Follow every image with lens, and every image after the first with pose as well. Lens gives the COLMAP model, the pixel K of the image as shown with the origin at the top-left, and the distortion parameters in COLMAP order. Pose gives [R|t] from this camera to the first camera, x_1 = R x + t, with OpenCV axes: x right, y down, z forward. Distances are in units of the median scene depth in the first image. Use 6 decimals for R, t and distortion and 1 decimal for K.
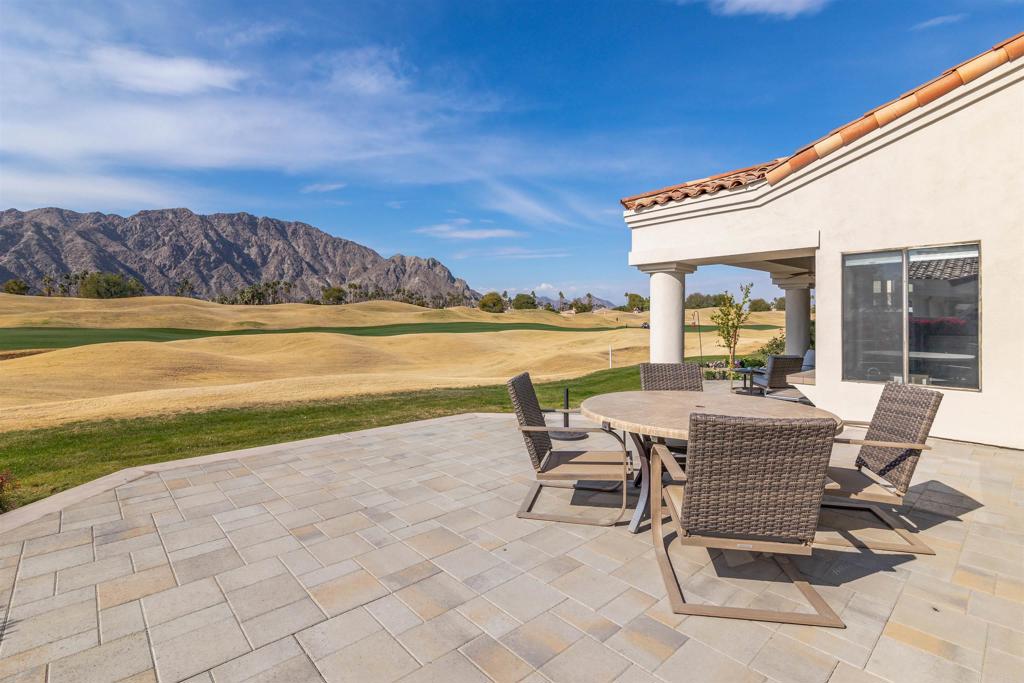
lens RADIAL K [[475.4, 0, 511.5], [0, 475.4, 323.8], [0, 0, 1]] dist [0.004579, 0.000212]
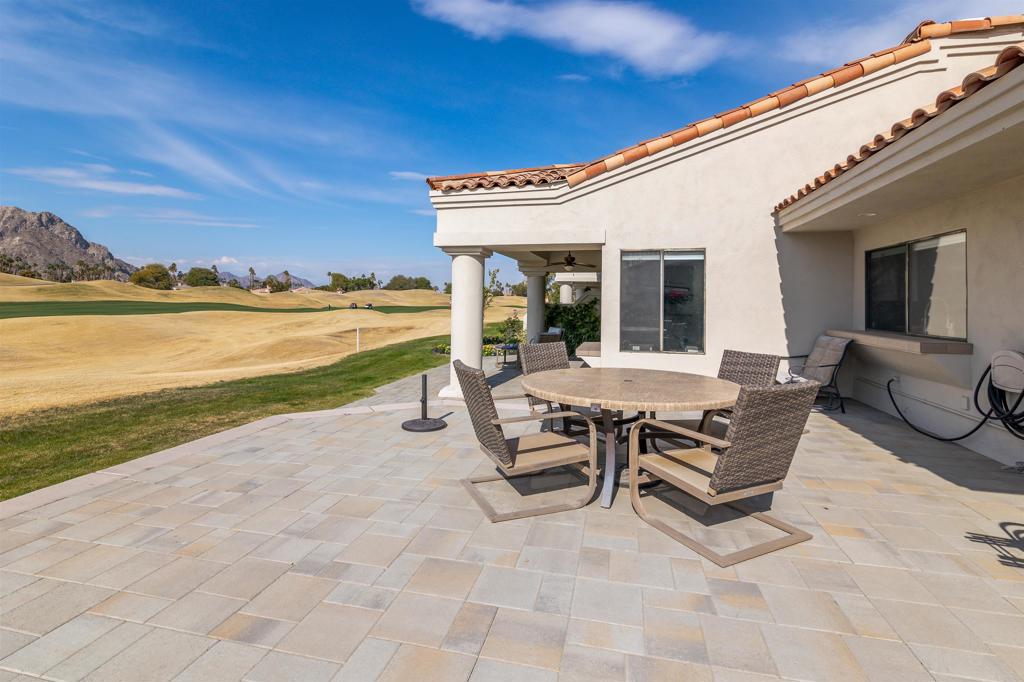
lens RADIAL K [[475.4, 0, 502.1], [0, 475.4, 311.4], [0, 0, 1]] dist [0.004579, 0.000212]
pose [[0.823678, -0.003491, 0.567047, -0.202050], [-0.005157, 0.999894, 0.013647, -0.002261], [-0.567035, -0.014165, 0.823572, 0.106572]]
